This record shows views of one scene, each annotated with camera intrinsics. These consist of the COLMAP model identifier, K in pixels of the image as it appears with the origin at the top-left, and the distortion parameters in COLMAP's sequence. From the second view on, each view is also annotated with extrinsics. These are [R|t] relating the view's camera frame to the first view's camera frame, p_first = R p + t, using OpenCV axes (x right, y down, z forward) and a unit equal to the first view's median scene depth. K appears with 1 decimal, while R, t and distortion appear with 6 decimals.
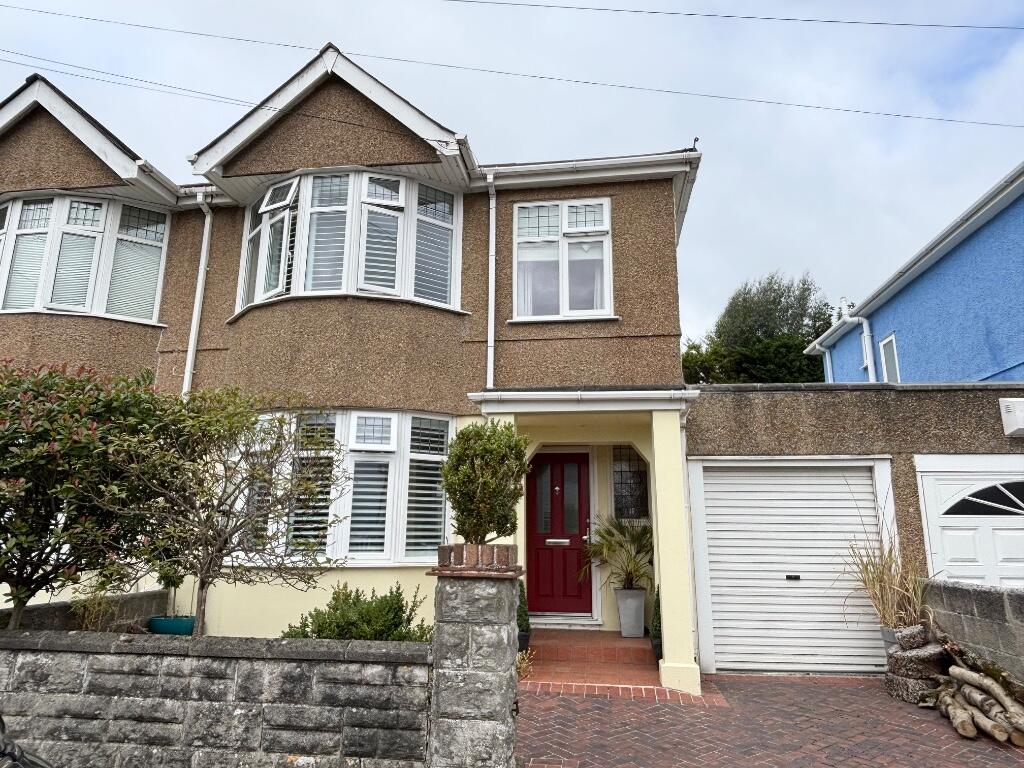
lens RADIAL K [[689.4, 0, 512.3], [0, 689.4, 379.4], [0, 0, 1]] dist [0.070945, -0.129704]
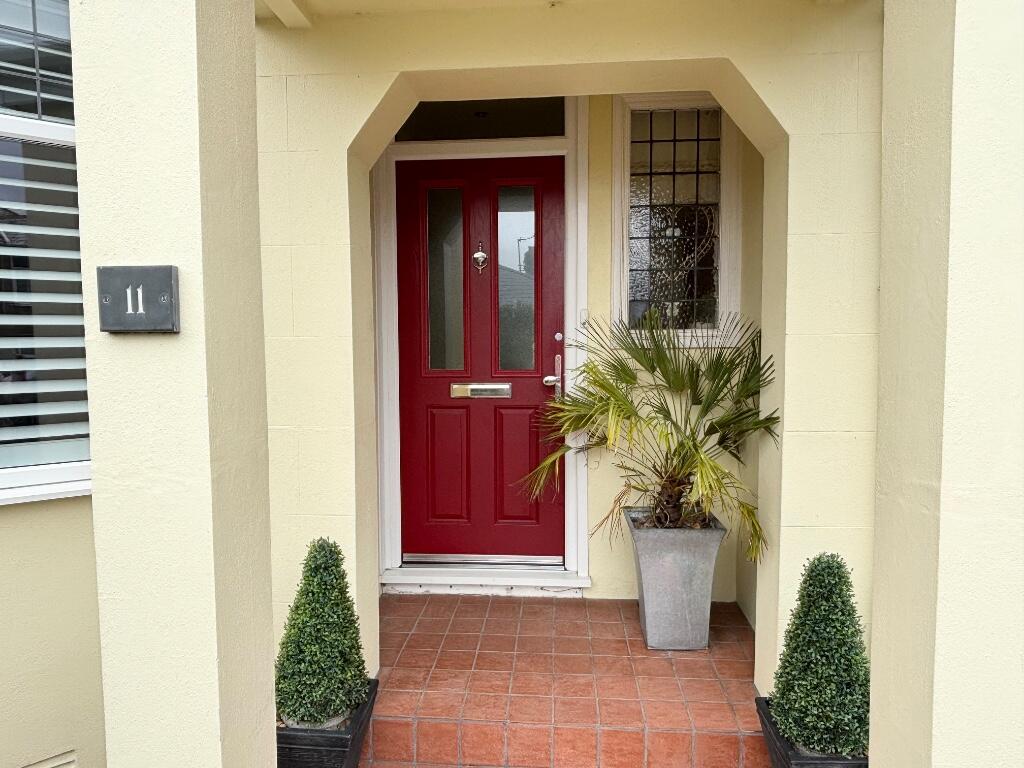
lens RADIAL K [[655.5, 0, 512.0], [0, 655.5, 384.0], [0, 0, 1]] dist [0.034553, -0.000222]
pose [[0.998347, -0.019771, 0.053972, 0.067241], [0.003513, 0.958211, 0.286042, 0.132566], [-0.057372, -0.285380, 0.956696, 0.682101]]
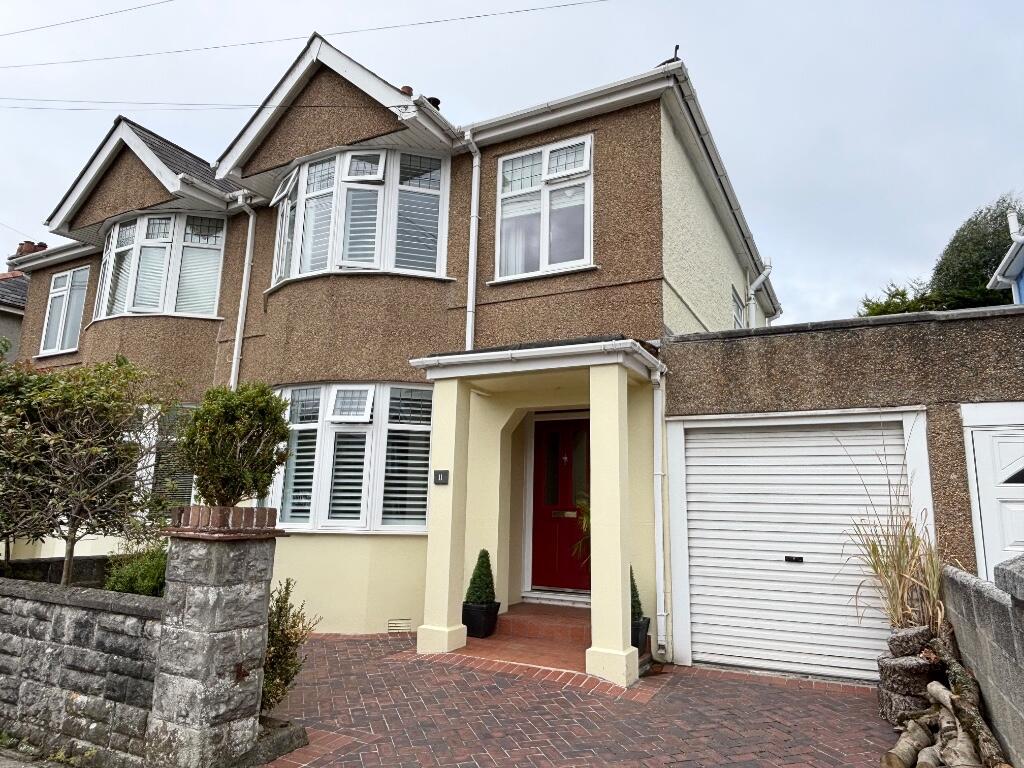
lens RADIAL K [[689.5, 0, 512.0], [0, 689.5, 384.0], [0, 0, 1]] dist [0.042068, -0.060107]
pose [[0.934189, -0.051473, -0.353045, 0.358965], [0.063947, 0.997671, 0.023752, 0.034430], [0.351000, -0.044765, 0.935305, 0.116073]]
